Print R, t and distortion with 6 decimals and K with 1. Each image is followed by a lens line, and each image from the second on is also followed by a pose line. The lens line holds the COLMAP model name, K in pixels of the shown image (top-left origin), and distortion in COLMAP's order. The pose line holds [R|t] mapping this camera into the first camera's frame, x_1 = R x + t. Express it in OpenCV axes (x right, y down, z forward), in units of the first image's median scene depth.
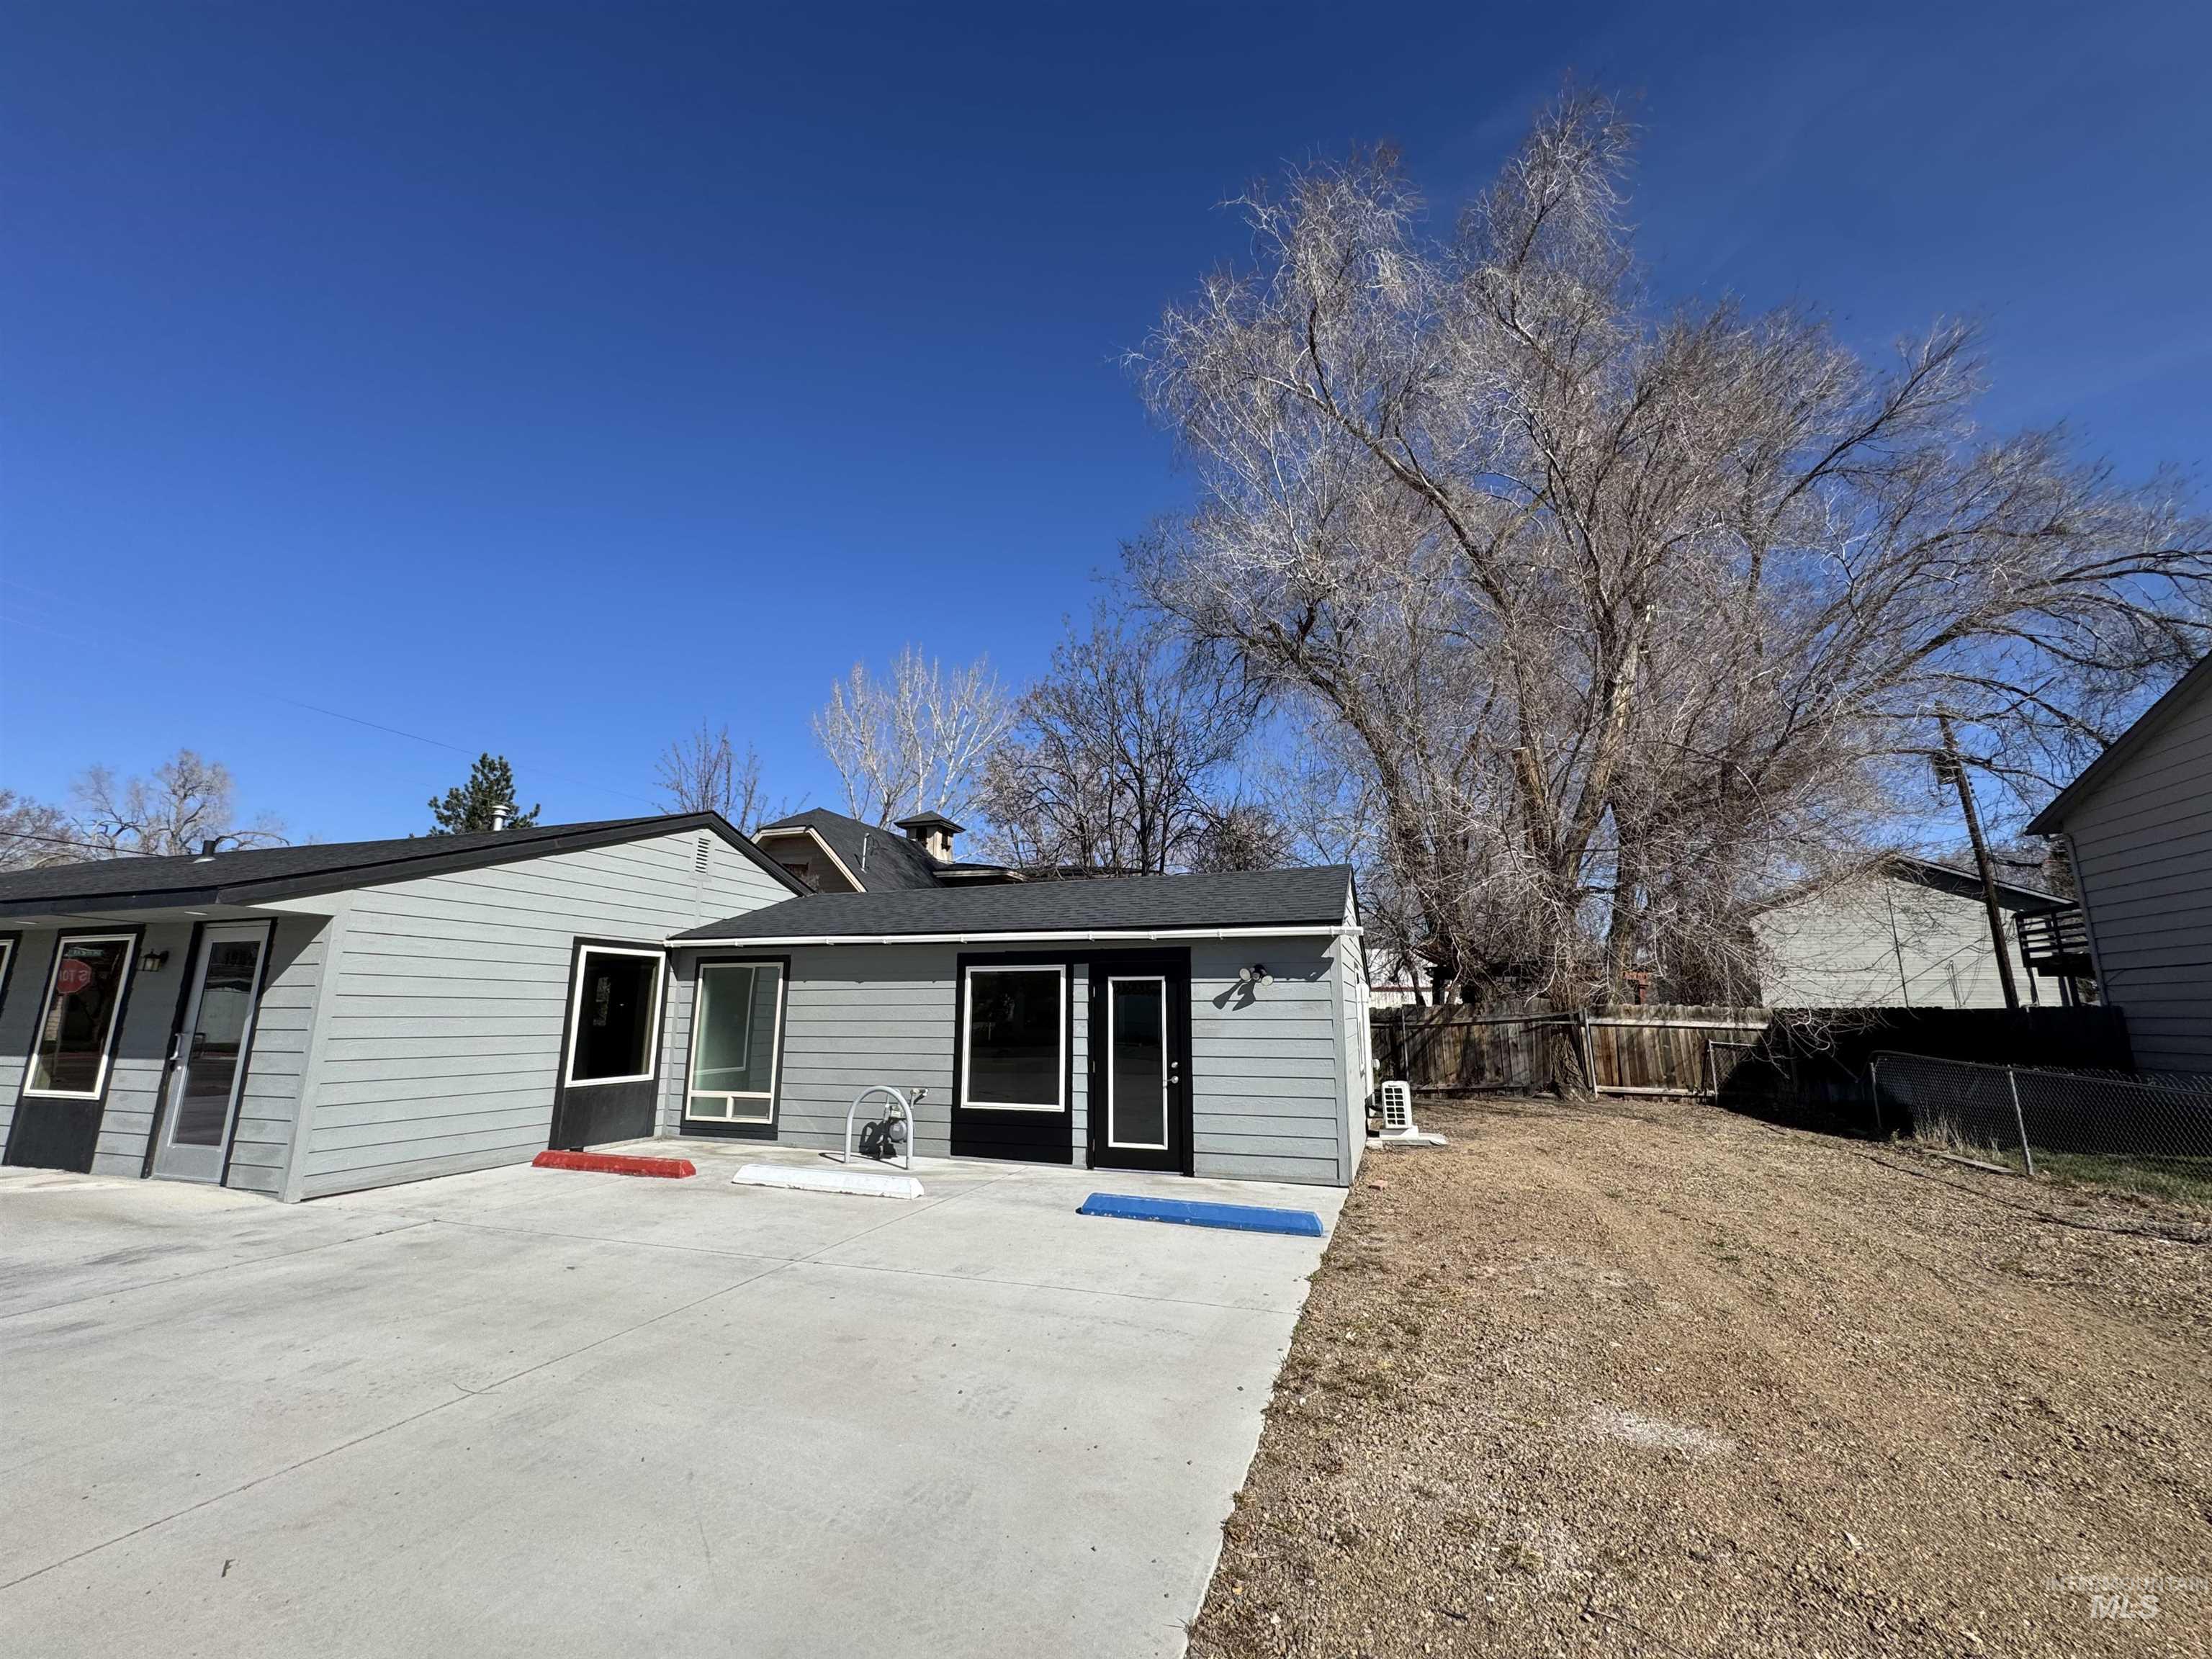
lens RADIAL K [[881.5, 0, 1105.0], [0, 881.5, 830.2], [0, 0, 1]] dist [-0.003795, 0.000706]
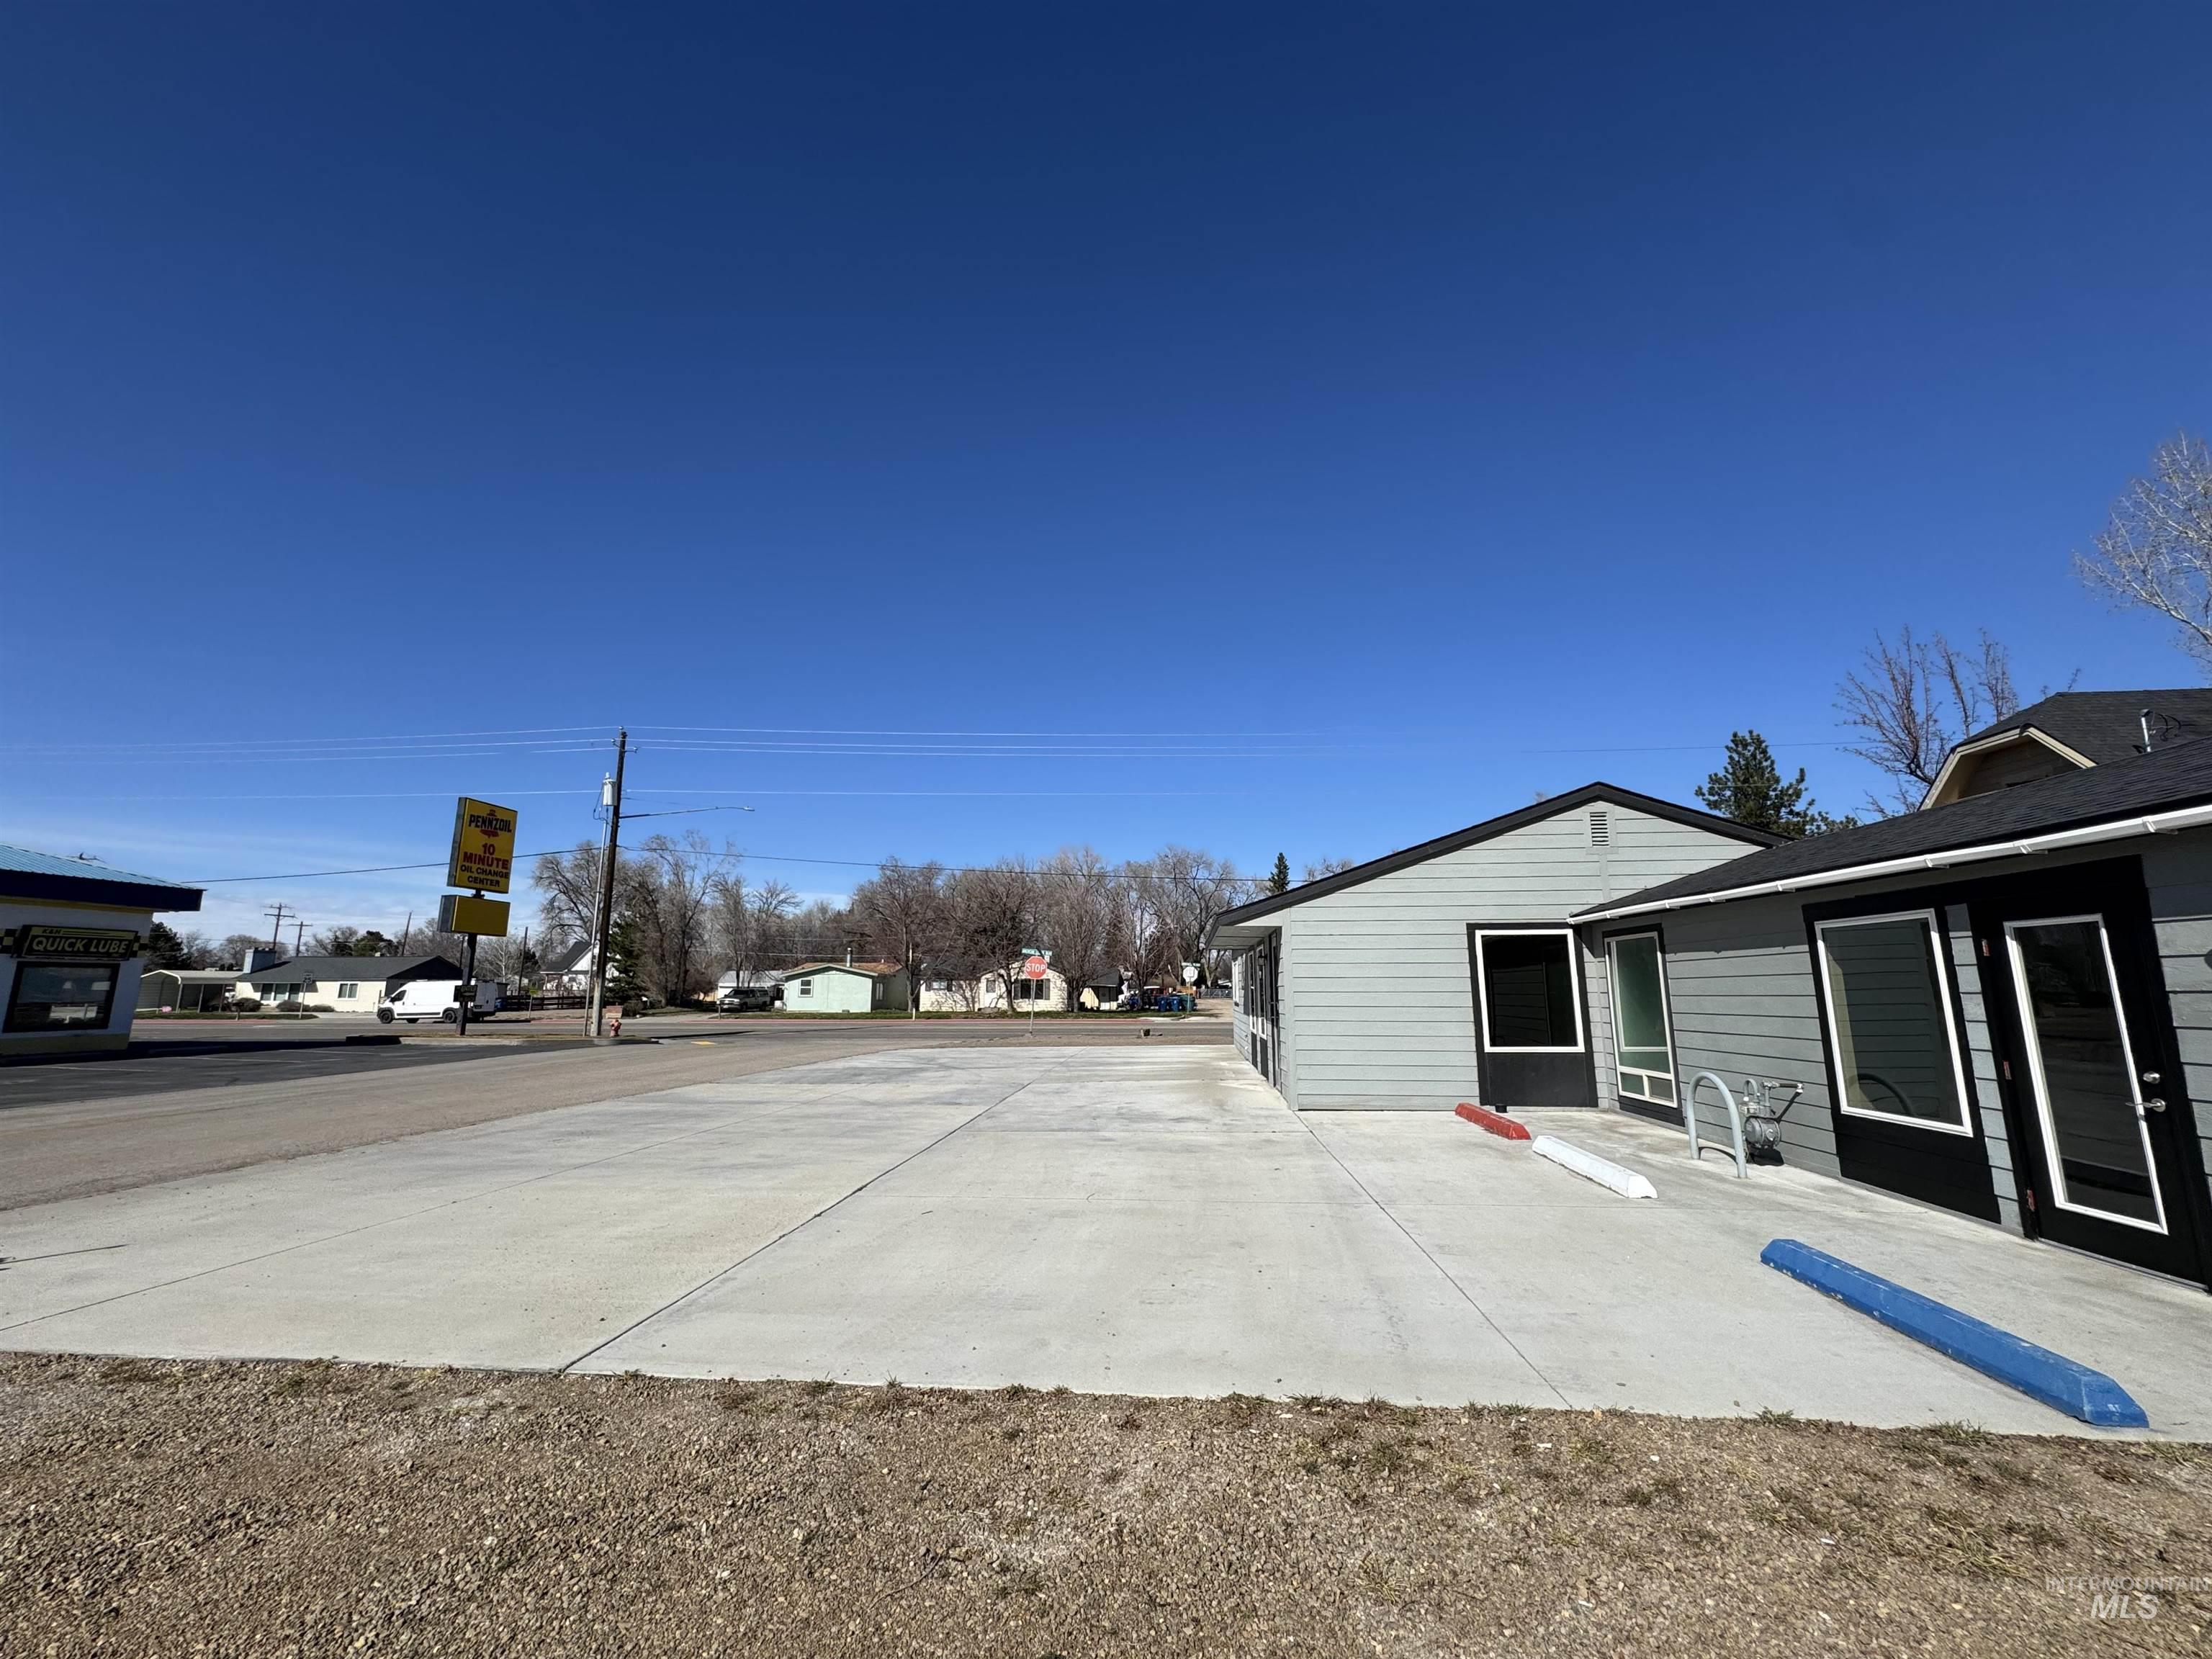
lens RADIAL K [[881.5, 0, 1106.6], [0, 881.5, 836.0], [0, 0, 1]] dist [-0.003795, 0.000706]
pose [[0.228741, -0.171893, -0.958191, 0.455760], [0.201408, 0.971347, -0.126173, 0.062940], [0.952425, -0.164126, 0.256807, 0.279914]]
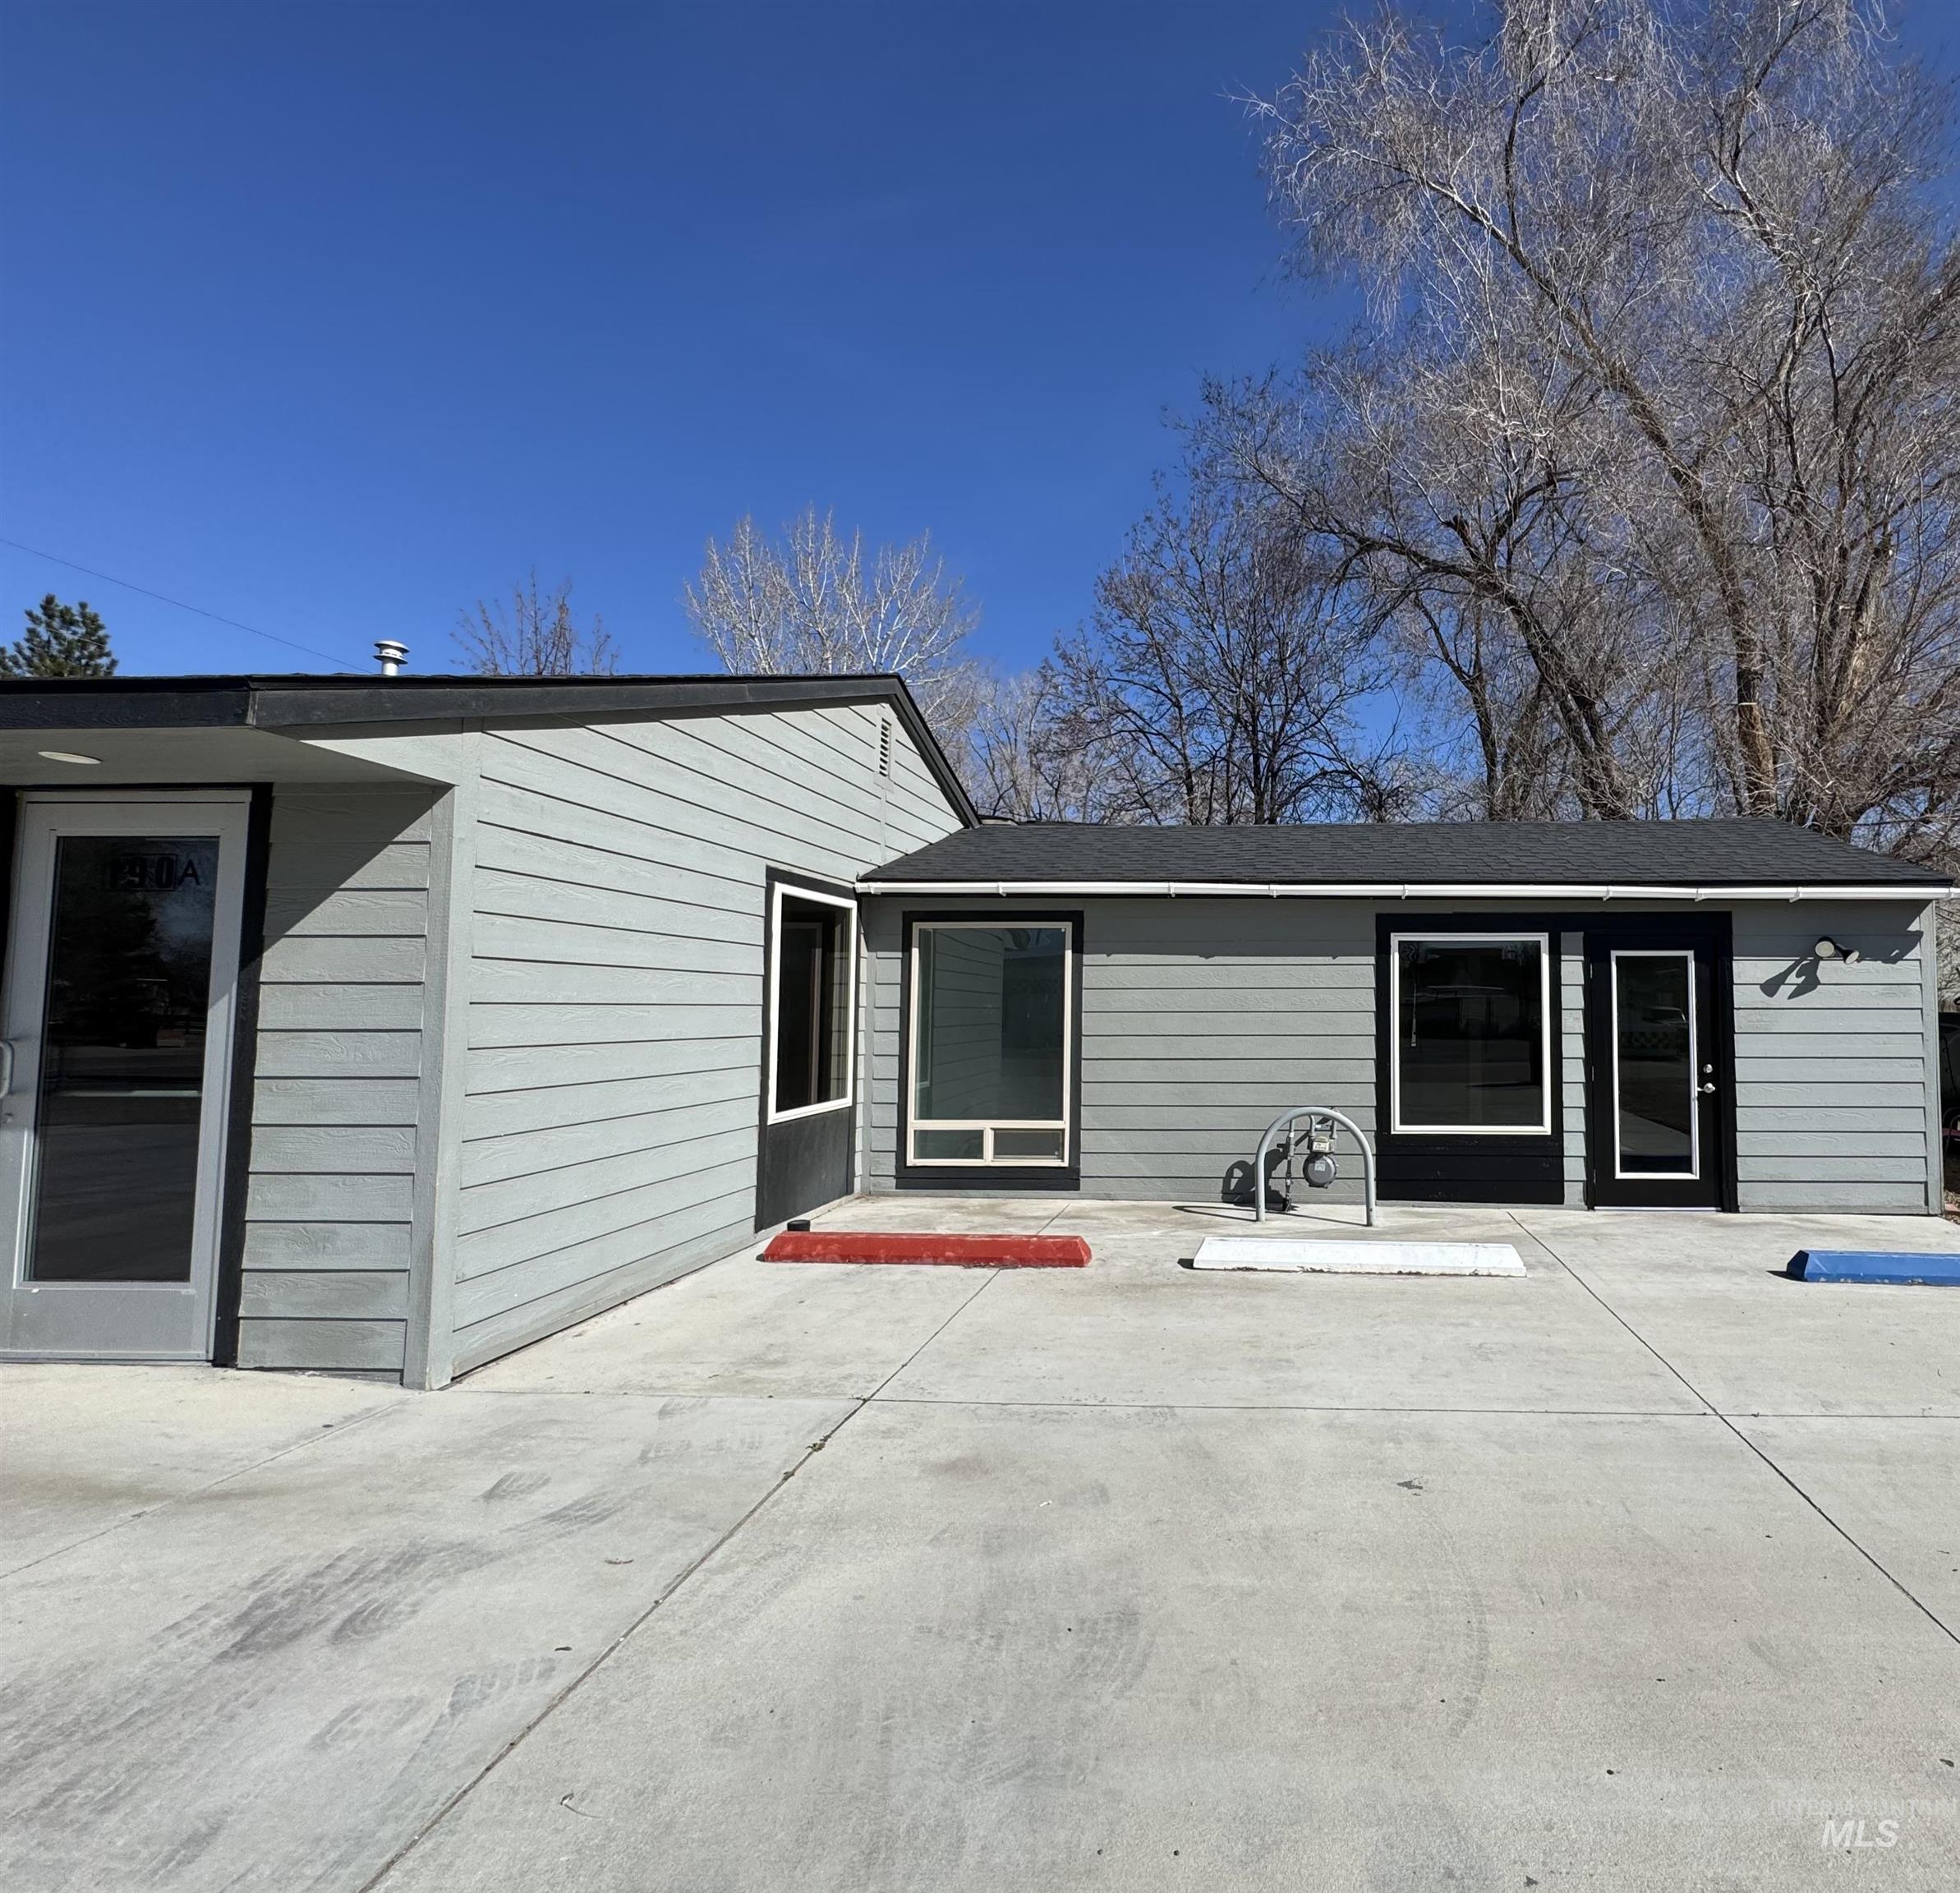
lens RADIAL K [[1006.9, 0, 1259.1], [0, 1006.9, 946.4], [0, 0, 1]] dist [-0.001193, -0.000059]
pose [[0.958643, 0.017977, 0.284041, -0.512935], [-0.059120, 0.988812, 0.136951, 0.068735], [-0.278402, -0.148079, 0.948981, 0.308753]]
